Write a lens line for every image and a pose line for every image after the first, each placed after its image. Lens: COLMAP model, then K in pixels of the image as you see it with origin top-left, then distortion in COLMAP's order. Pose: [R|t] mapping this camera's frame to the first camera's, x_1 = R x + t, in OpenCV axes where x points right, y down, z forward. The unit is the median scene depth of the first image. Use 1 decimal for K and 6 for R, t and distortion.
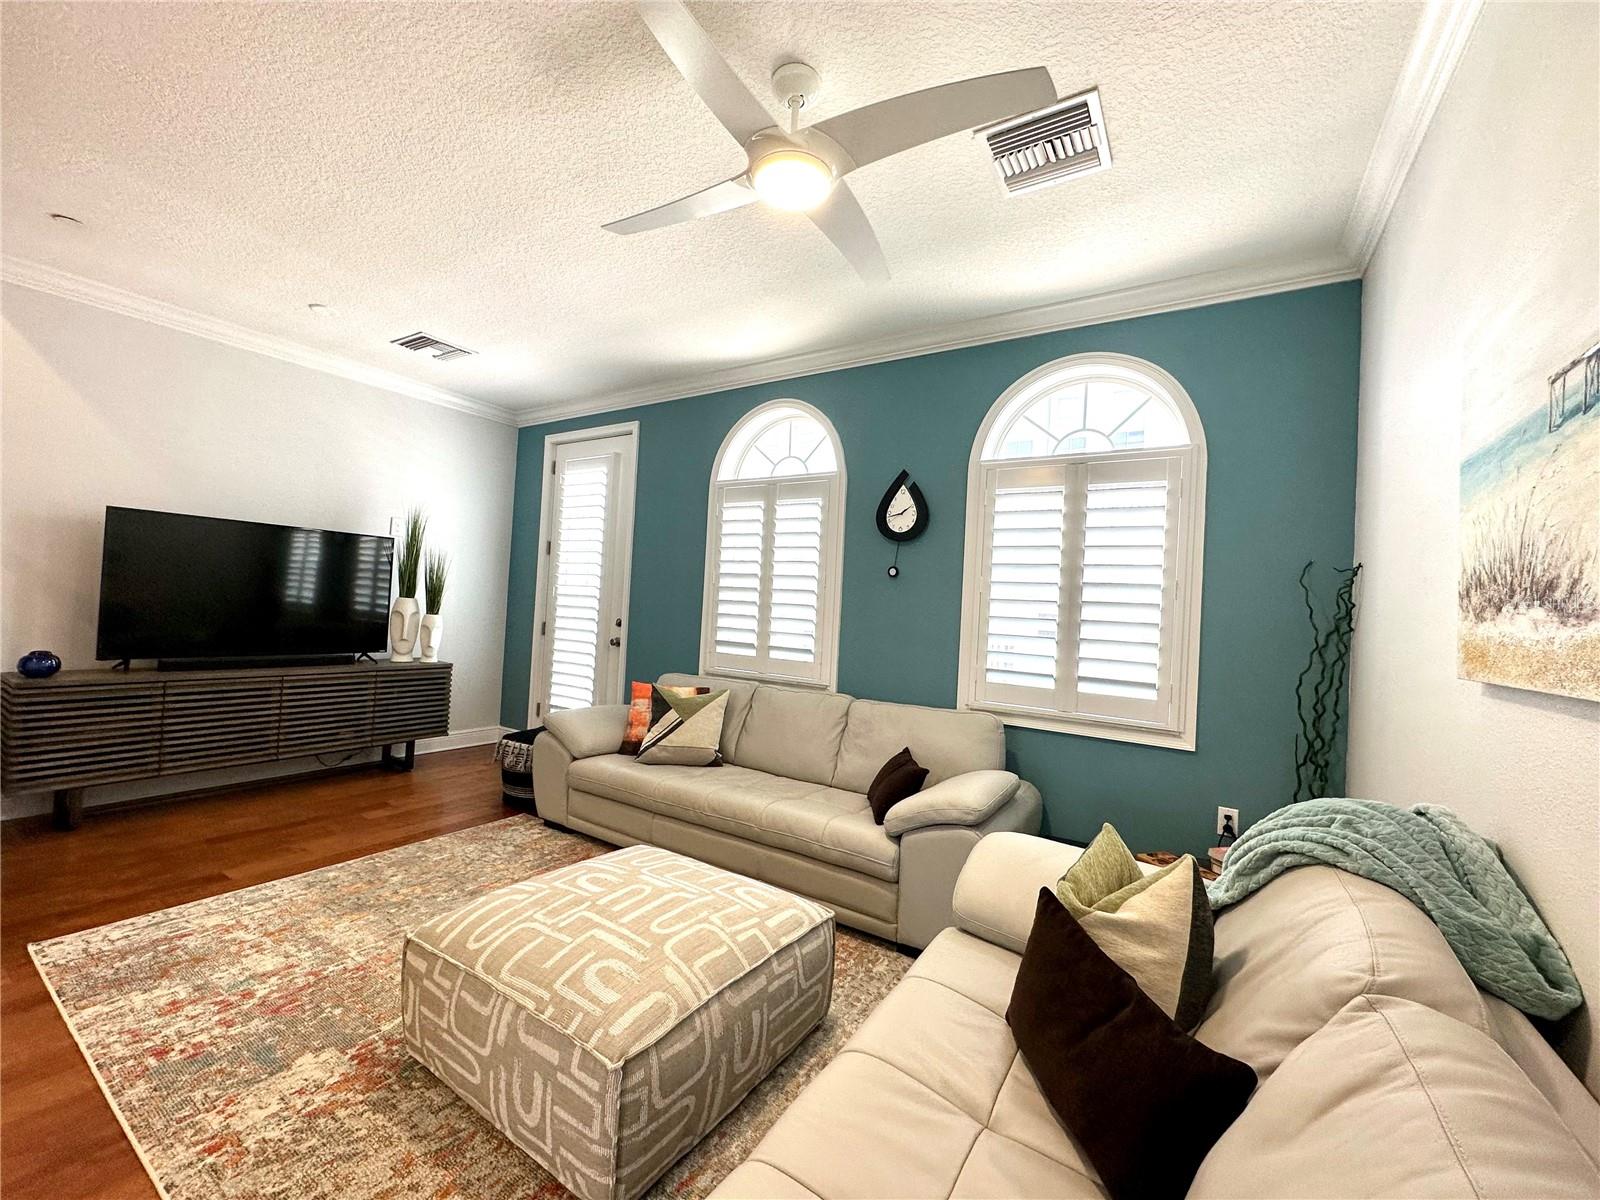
lens RADIAL K [[640.9, 0, 804.0], [0, 640.9, 598.2], [0, 0, 1]] dist [-0.005592, 0.001491]
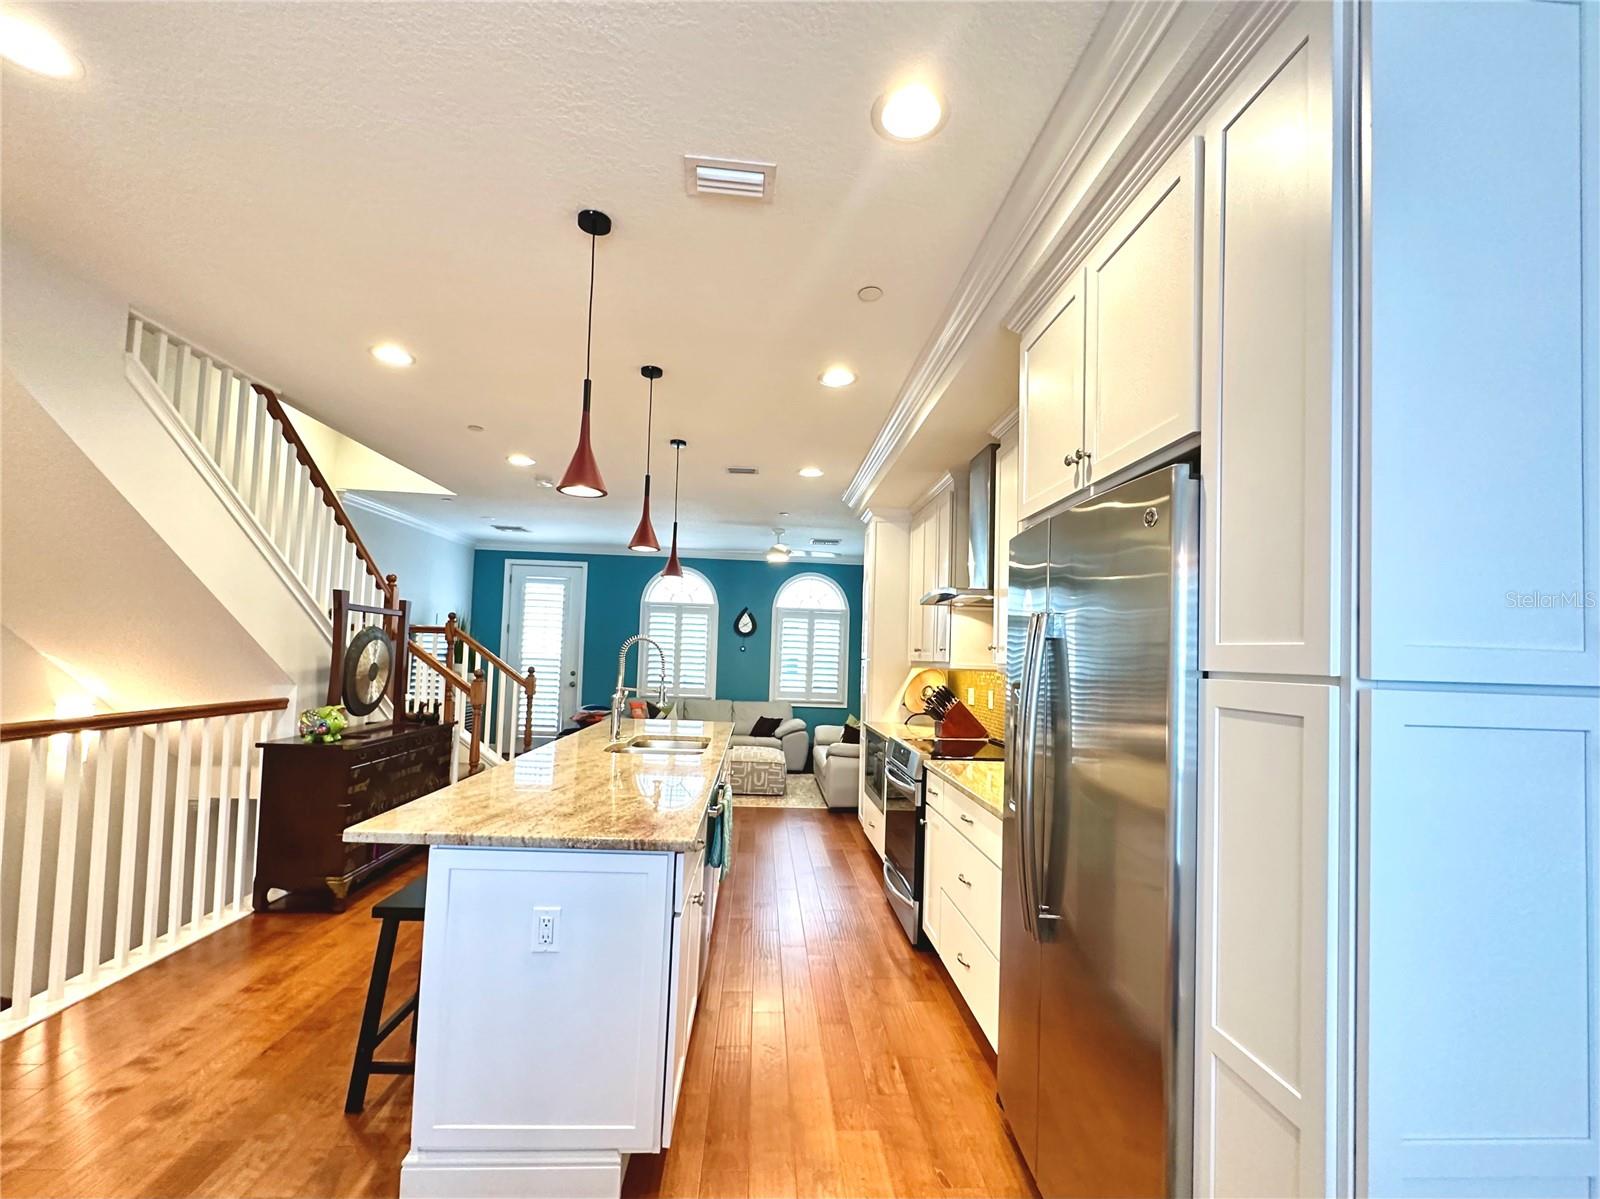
lens RADIAL K [[695.0, 0, 799.0], [0, 695.0, 627.0], [0, 0, 1]] dist [-0.005933, 0.001444]
pose [[0.813404, -0.000992, 0.581699, -1.353258], [-0.000901, 0.999995, 0.002966, -0.145939], [-0.581699, -0.002936, 0.813399, -1.414610]]
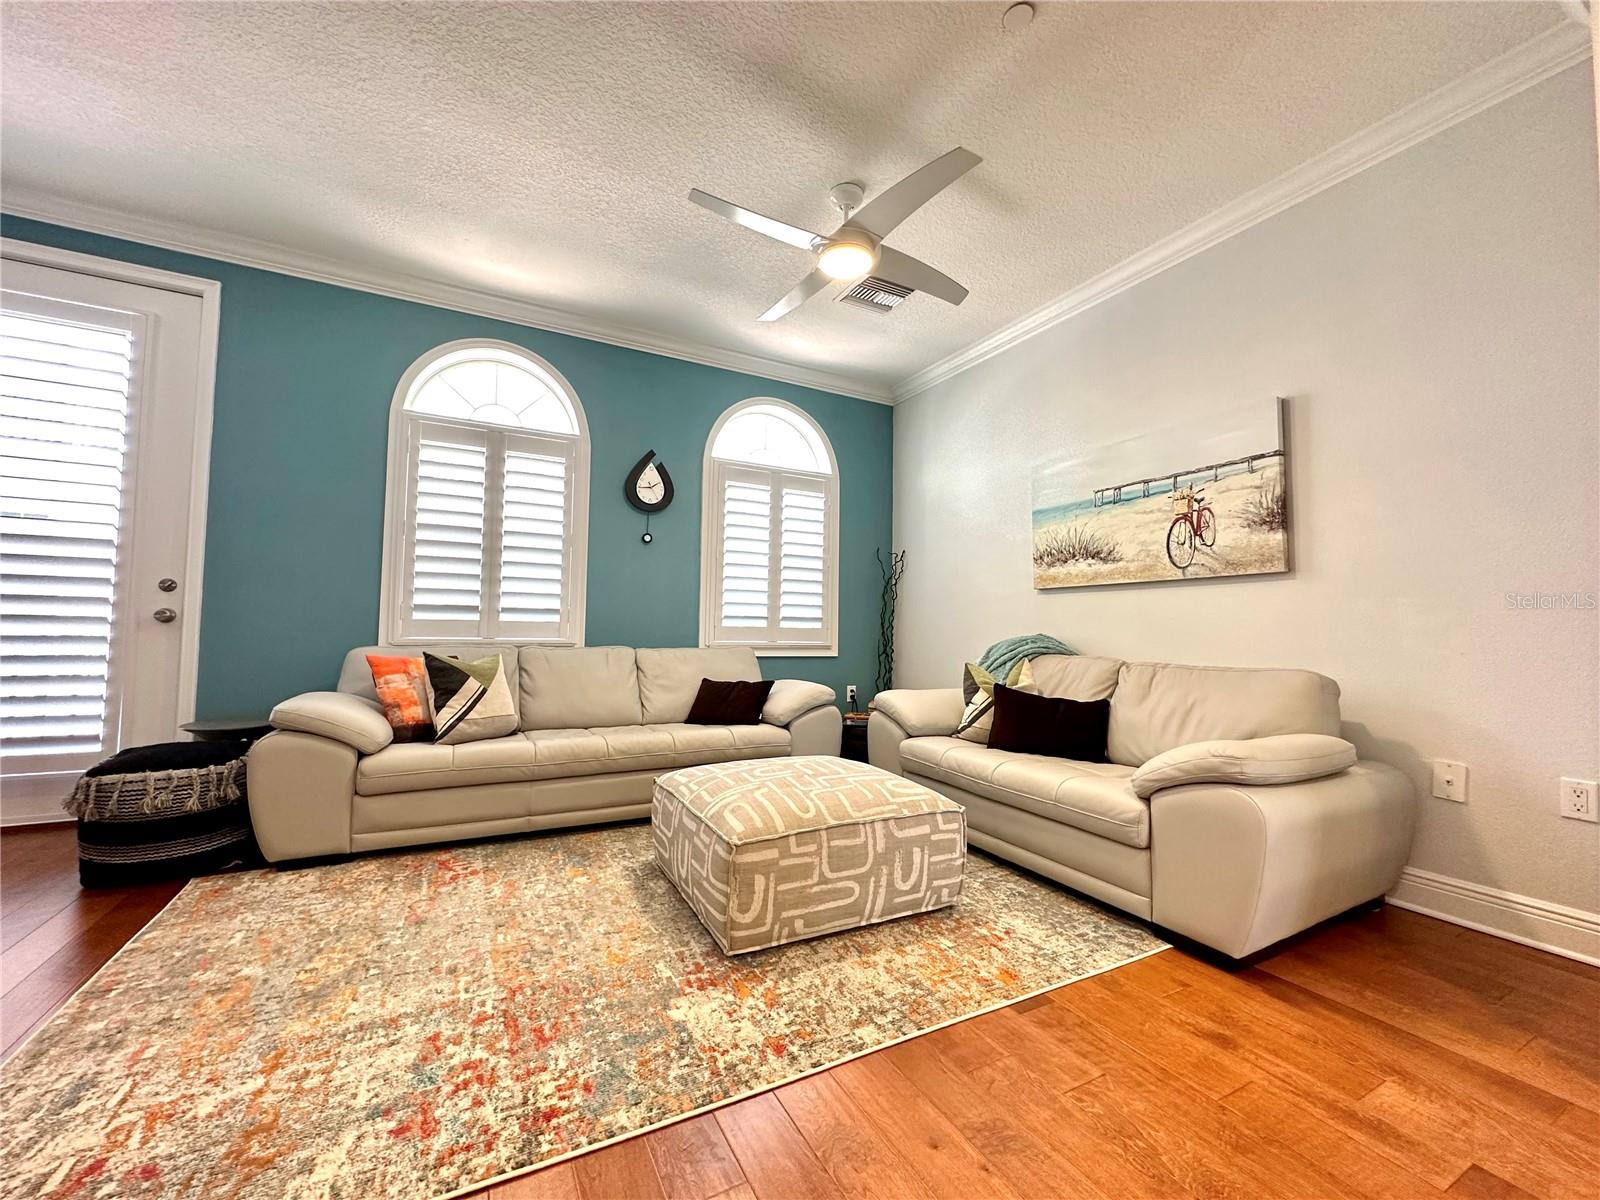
lens RADIAL K [[640.9, 0, 798.3], [0, 640.9, 598.1], [0, 0, 1]] dist [-0.005592, 0.001491]
pose [[0.497847, -0.002467, 0.867262, -0.788635], [-0.006150, 0.999961, 0.006375, 0.064418], [-0.867243, -0.008508, 0.497812, 0.211719]]
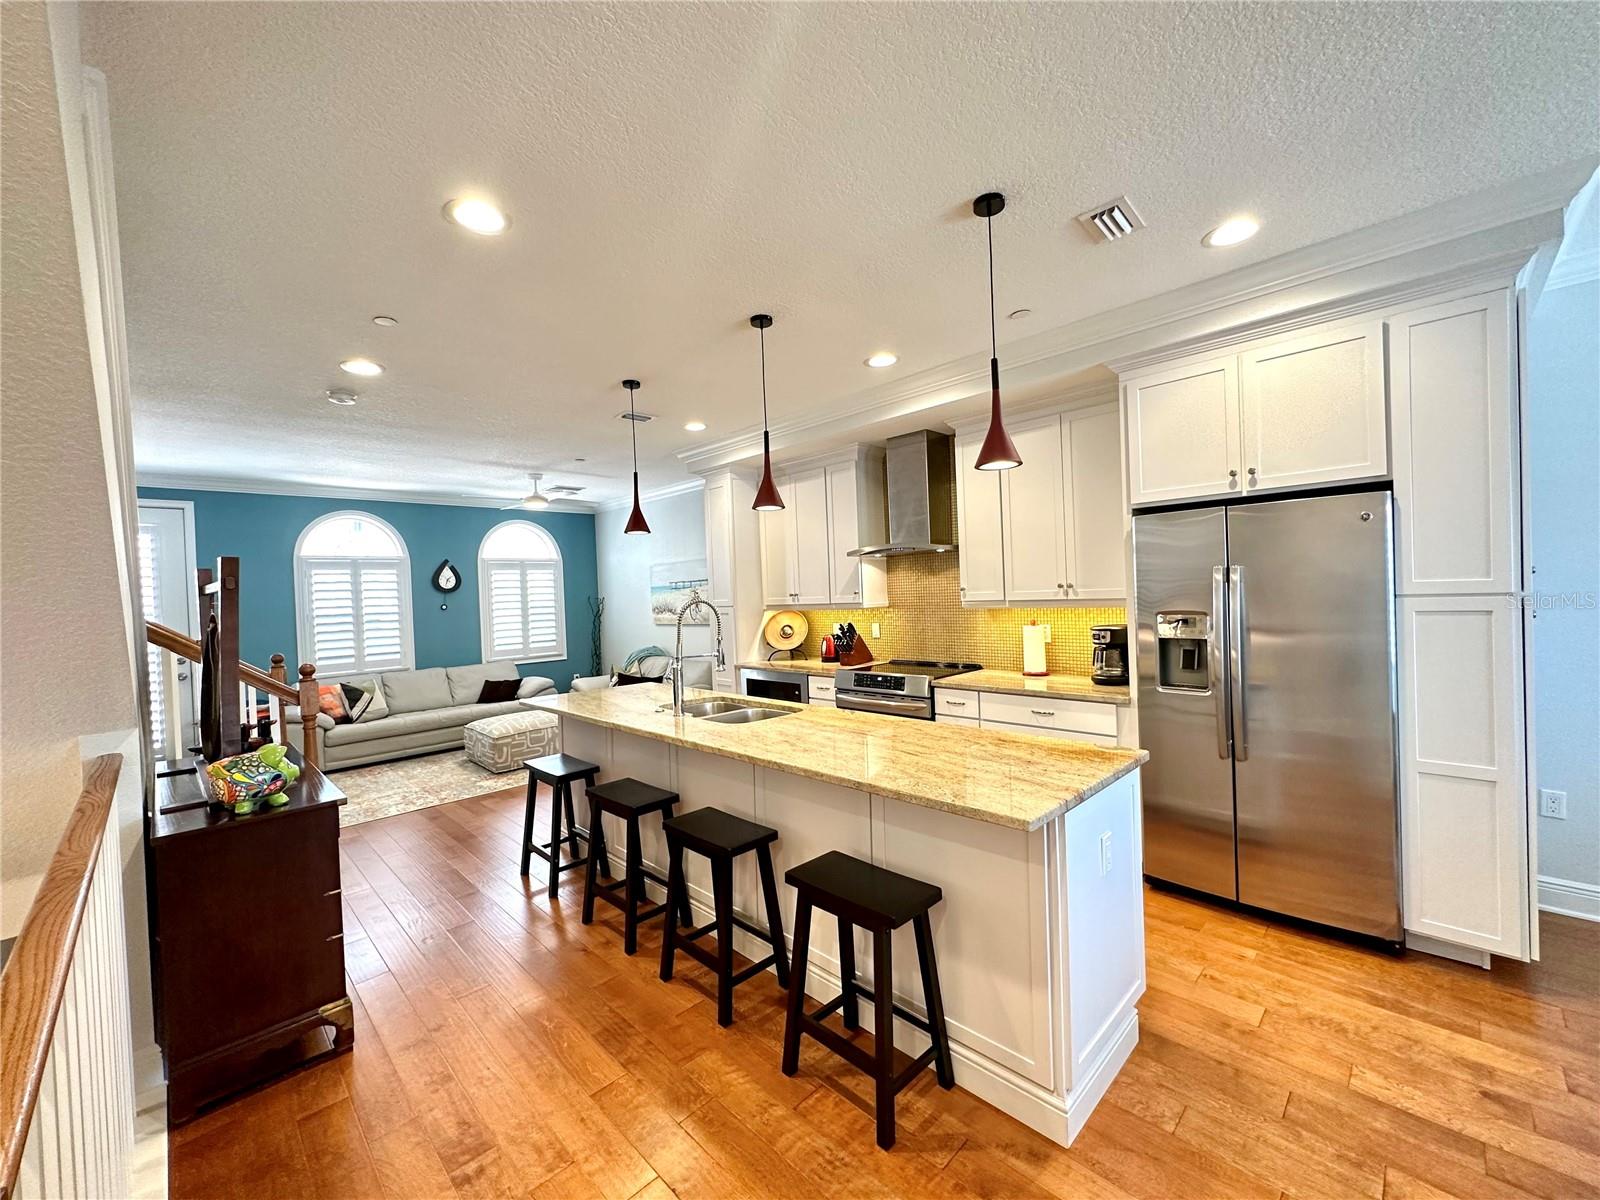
lens RADIAL K [[640.9, 0, 798.7], [0, 640.9, 601.4], [0, 0, 1]] dist [-0.005592, 0.001491]
pose [[0.221487, -0.075539, 0.972233, -1.833309], [0.033220, 0.997001, 0.069896, -0.187677], [-0.974597, 0.016817, 0.223333, -0.678741]]
